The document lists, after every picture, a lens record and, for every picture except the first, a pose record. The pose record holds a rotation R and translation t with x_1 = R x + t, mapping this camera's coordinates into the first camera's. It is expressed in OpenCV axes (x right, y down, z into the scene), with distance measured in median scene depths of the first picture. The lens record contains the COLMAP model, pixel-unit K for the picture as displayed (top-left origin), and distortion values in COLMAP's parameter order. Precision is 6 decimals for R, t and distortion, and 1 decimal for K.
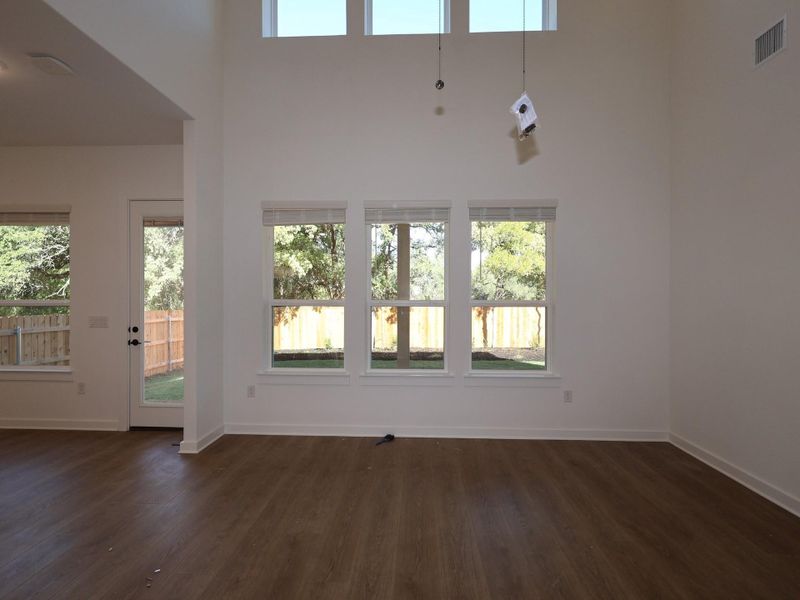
lens RADIAL K [[419.9, 0, 403.6], [0, 419.9, 302.2], [0, 0, 1]] dist [-0.006790, 0.002576]
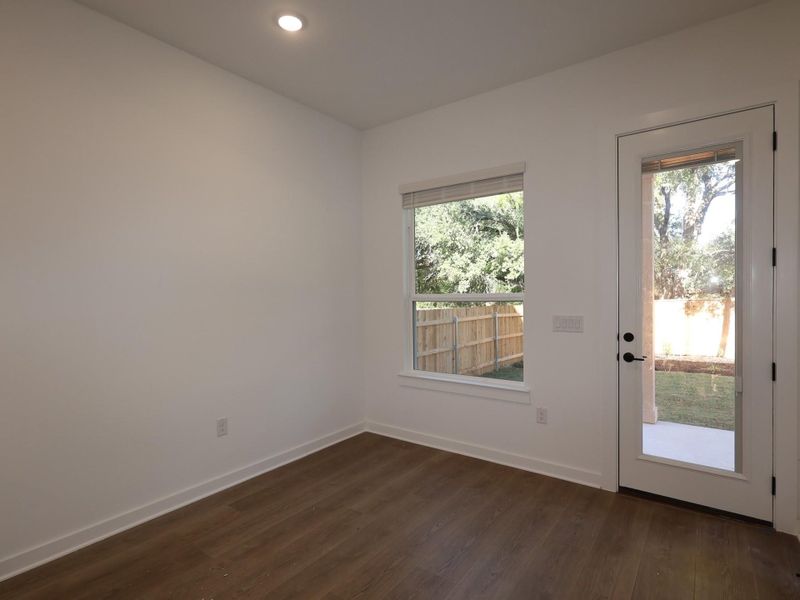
lens RADIAL K [[419.9, 0, 397.1], [0, 419.9, 299.9], [0, 0, 1]] dist [-0.006790, 0.002576]
pose [[0.826317, -0.005008, -0.563184, -0.221308], [0.008214, 0.999961, 0.003161, 0.001266], [0.563146, -0.007238, 0.826326, 0.104923]]
